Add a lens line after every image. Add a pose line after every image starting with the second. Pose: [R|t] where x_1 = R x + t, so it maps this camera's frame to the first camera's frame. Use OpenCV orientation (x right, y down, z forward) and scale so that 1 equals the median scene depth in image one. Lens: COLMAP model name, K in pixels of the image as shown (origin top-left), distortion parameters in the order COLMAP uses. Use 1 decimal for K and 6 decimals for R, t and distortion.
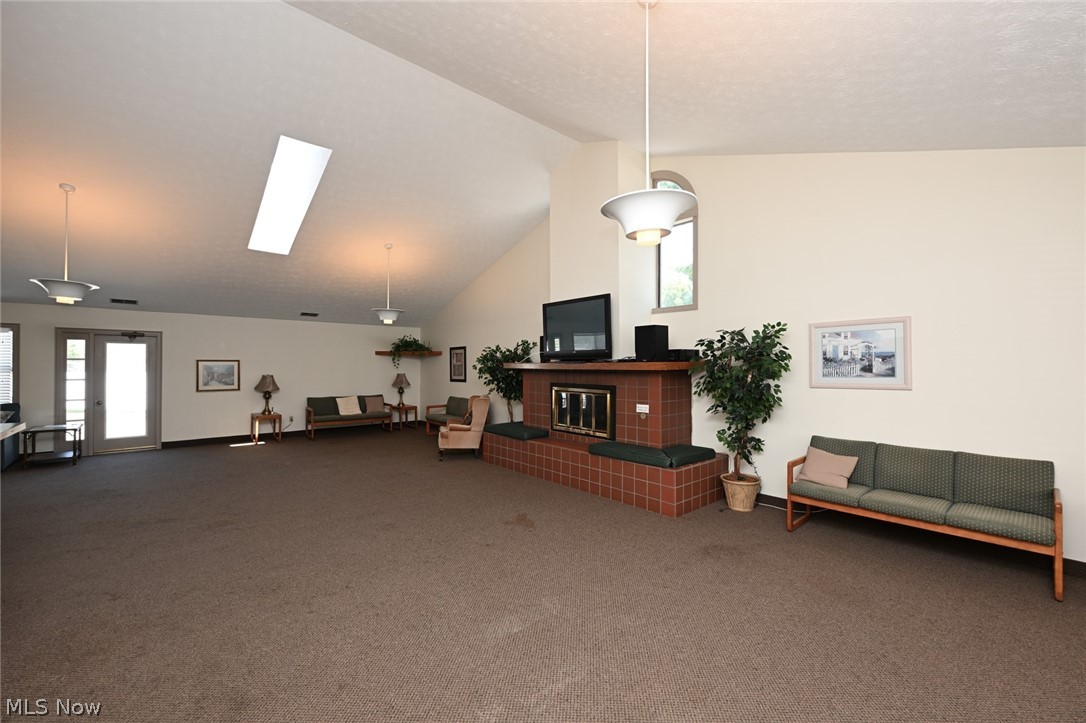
lens RADIAL K [[437.0, 0, 542.1], [0, 437.0, 364.3], [0, 0, 1]] dist [0.000539, -0.000755]
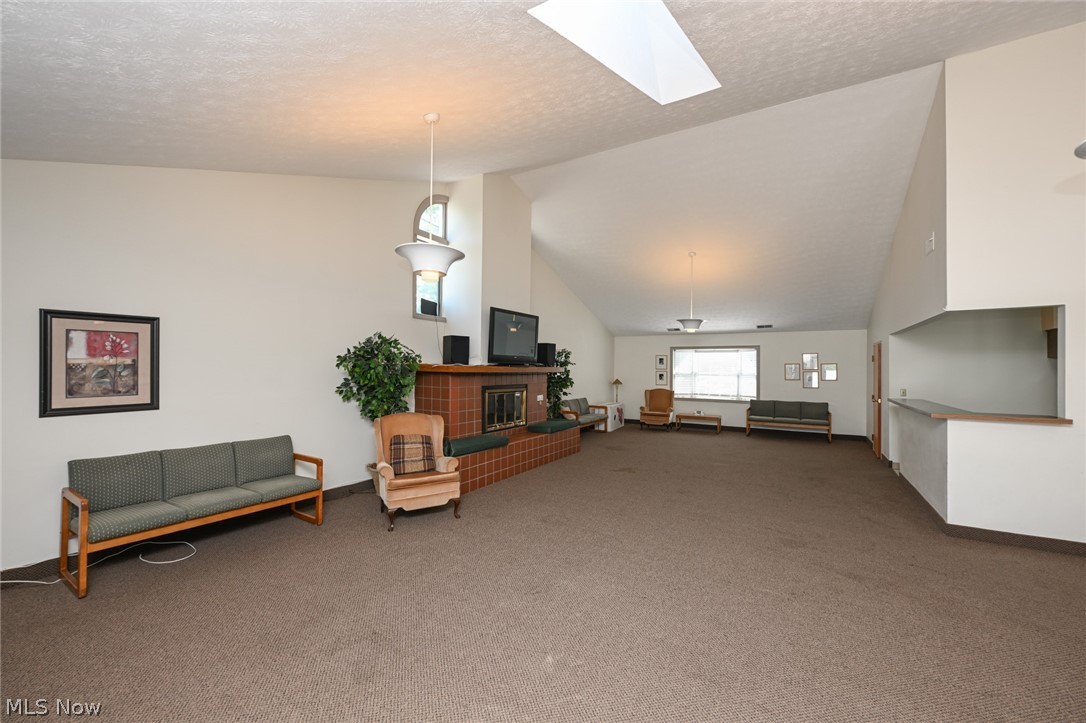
lens RADIAL K [[437.0, 0, 533.2], [0, 437.0, 362.7], [0, 0, 1]] dist [0.000539, -0.000755]
pose [[-0.288909, 0.006869, 0.957332, -0.812087], [-0.012265, 0.999866, -0.010875, -0.001226], [-0.957278, -0.014884, -0.288786, 0.995927]]
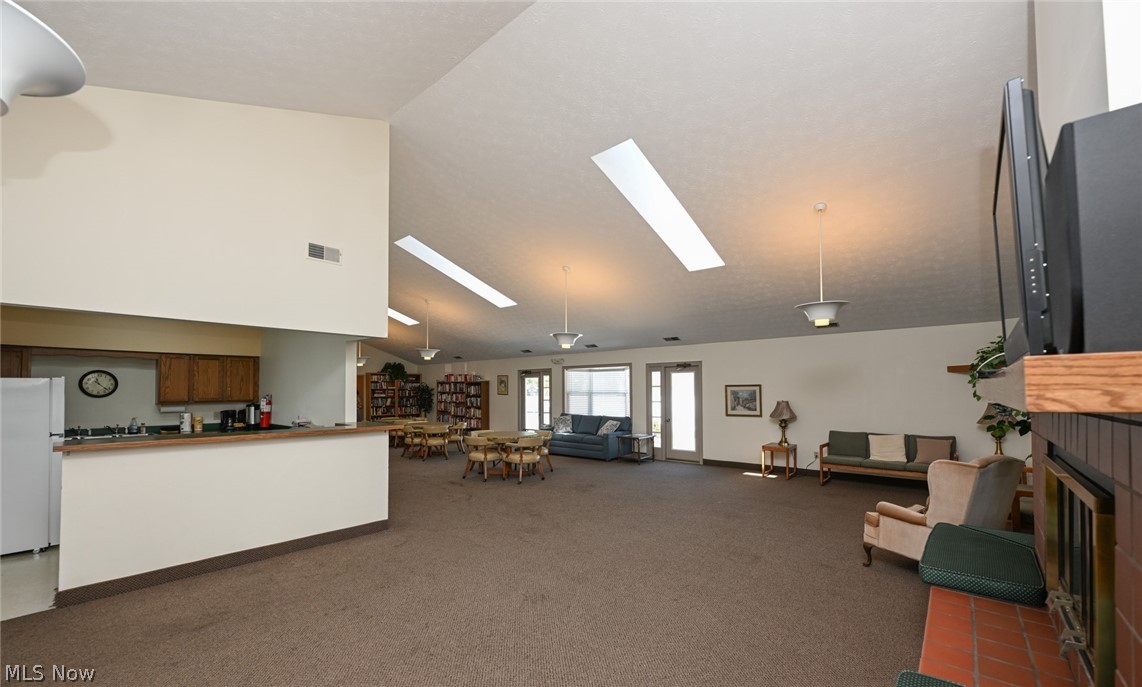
lens RADIAL K [[449.3, 0, 566.2], [0, 449.3, 385.6], [0, 0, 1]] dist [-0.011983, -0.000008]
pose [[0.133197, -0.015392, -0.990970, 0.245221], [0.008864, 0.999858, -0.014339, 0.002849], [0.991050, -0.006874, 0.133314, 0.515365]]
